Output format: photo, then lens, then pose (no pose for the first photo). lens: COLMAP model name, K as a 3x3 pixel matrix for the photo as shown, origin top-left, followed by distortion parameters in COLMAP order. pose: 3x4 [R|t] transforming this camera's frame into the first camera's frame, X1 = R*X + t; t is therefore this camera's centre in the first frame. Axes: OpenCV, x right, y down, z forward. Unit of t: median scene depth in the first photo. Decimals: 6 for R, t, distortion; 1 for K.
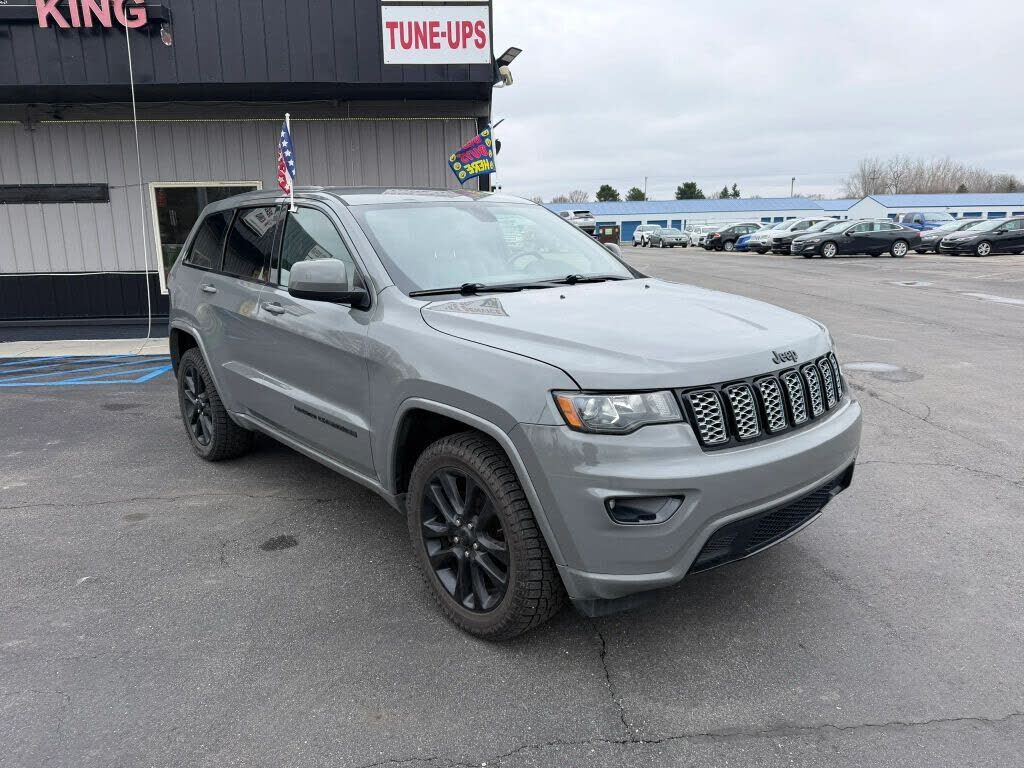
lens RADIAL K [[737.7, 0, 512.0], [0, 737.7, 384.0], [0, 0, 1]] dist [-0.005799, -0.003934]
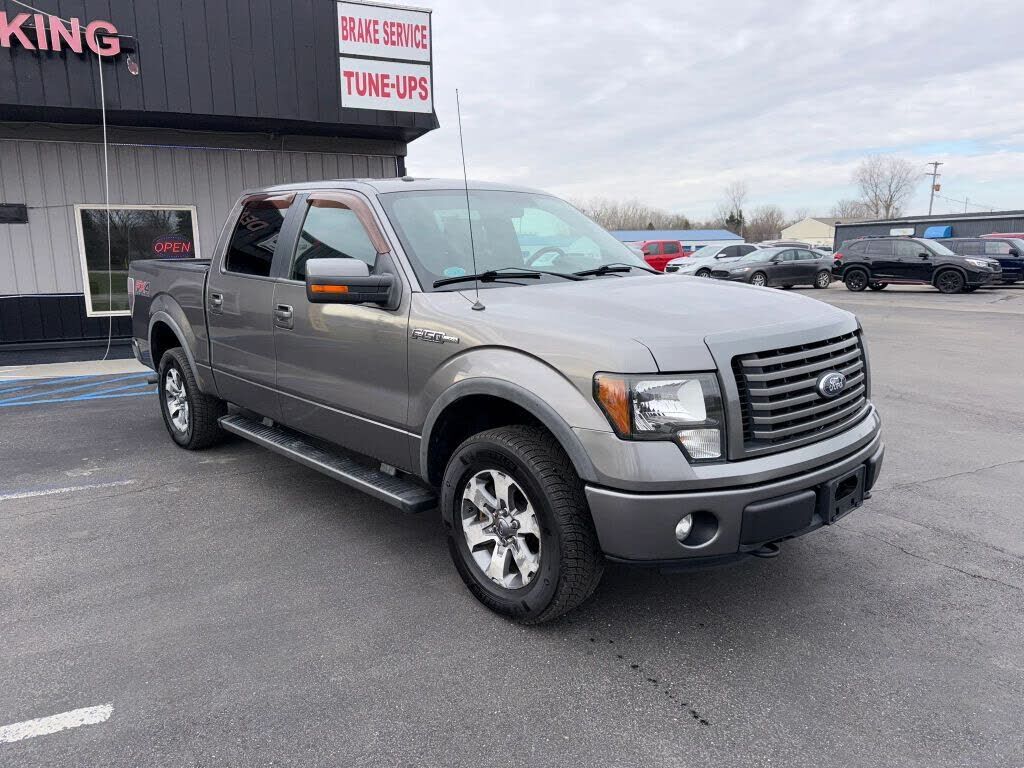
lens RADIAL K [[737.7, 0, 512.0], [0, 737.7, 384.0], [0, 0, 1]] dist [-0.005799, -0.003934]
pose [[0.932951, -0.059523, 0.355050, -0.358720], [0.074433, 0.996819, -0.028471, 0.044414], [-0.352226, 0.052989, 0.934414, -0.133835]]
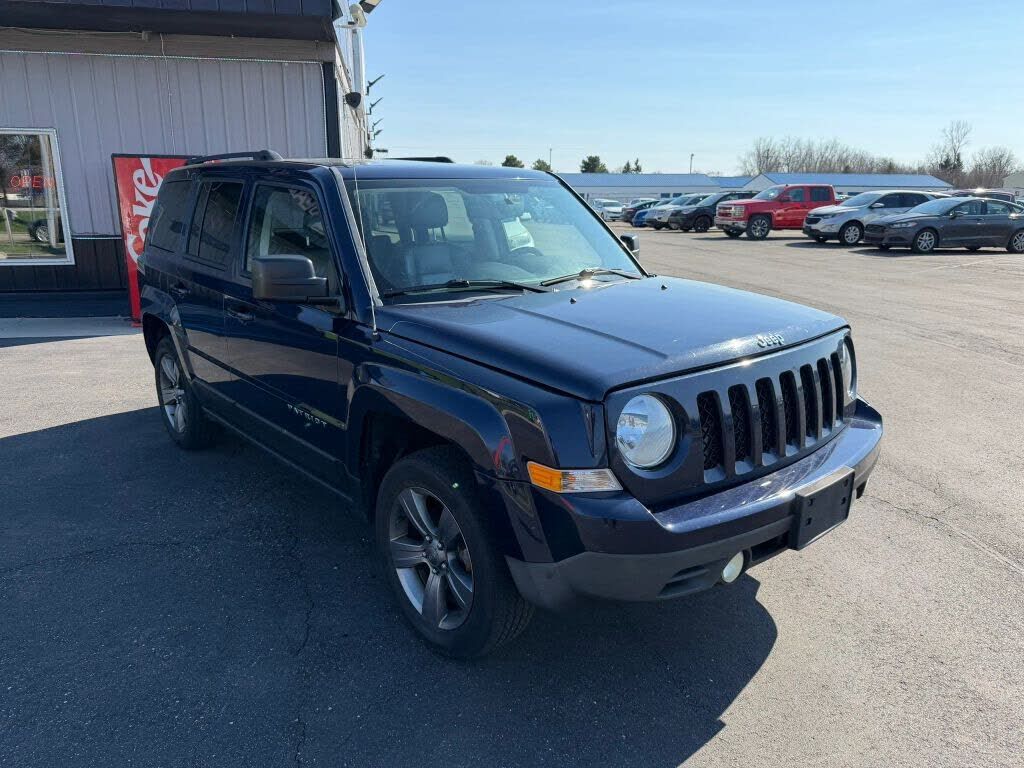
lens RADIAL K [[719.6, 0, 509.3], [0, 719.6, 416.0], [0, 0, 1]] dist [0.000217, -0.027874]
pose [[0.993019, -0.014371, 0.117073, 0.075678], [0.004590, 0.996506, 0.083392, -0.021353], [-0.117862, -0.082272, 0.989616, 0.132209]]
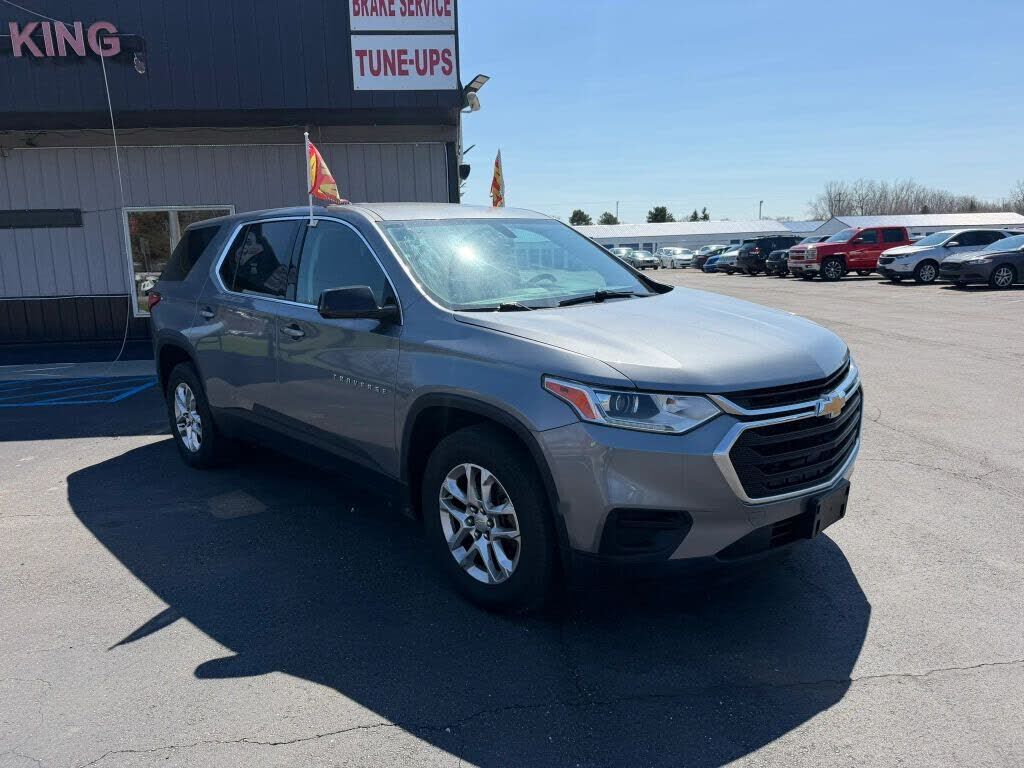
lens RADIAL K [[739.3, 0, 512.0], [0, 739.3, 384.0], [0, 0, 1]] dist [-0.005611, -0.004860]
pose [[0.999378, -0.016840, 0.030973, 0.008506], [0.017870, 0.999285, -0.033305, 0.014634], [-0.030390, 0.033838, 0.998965, -0.025167]]
